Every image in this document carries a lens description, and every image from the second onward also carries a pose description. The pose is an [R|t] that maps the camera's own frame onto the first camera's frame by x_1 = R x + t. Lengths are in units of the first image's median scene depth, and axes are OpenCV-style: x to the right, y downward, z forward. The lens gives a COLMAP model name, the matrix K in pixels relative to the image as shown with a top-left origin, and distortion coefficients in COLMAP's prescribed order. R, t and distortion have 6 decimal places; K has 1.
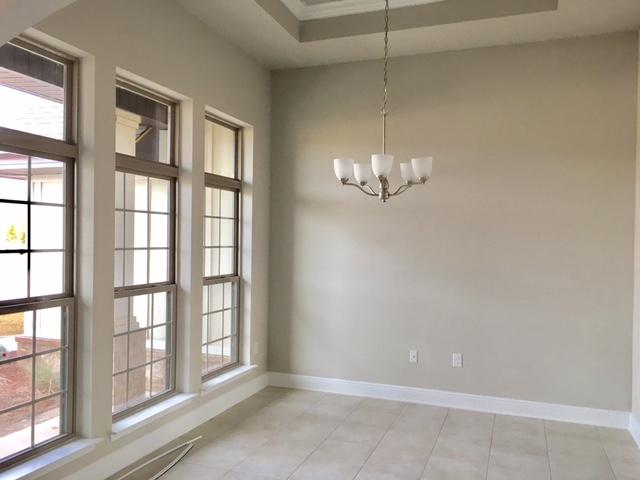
lens RADIAL K [[541.4, 0, 319.0], [0, 541.4, 240.4], [0, 0, 1]] dist [0.056133, -0.014894]
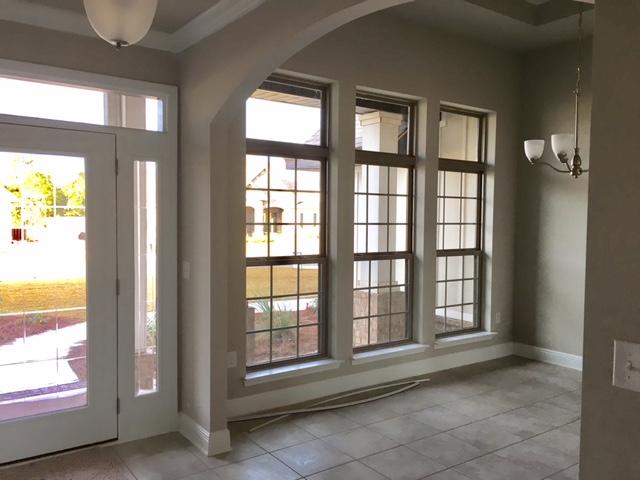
lens RADIAL K [[541.4, 0, 321.8], [0, 541.4, 237.7], [0, 0, 1]] dist [0.056133, -0.014894]
pose [[0.834786, 0.012779, -0.550427, 0.205434], [0.002117, 0.999649, 0.026419, 0.011001], [0.550571, -0.023219, 0.834465, -0.106077]]
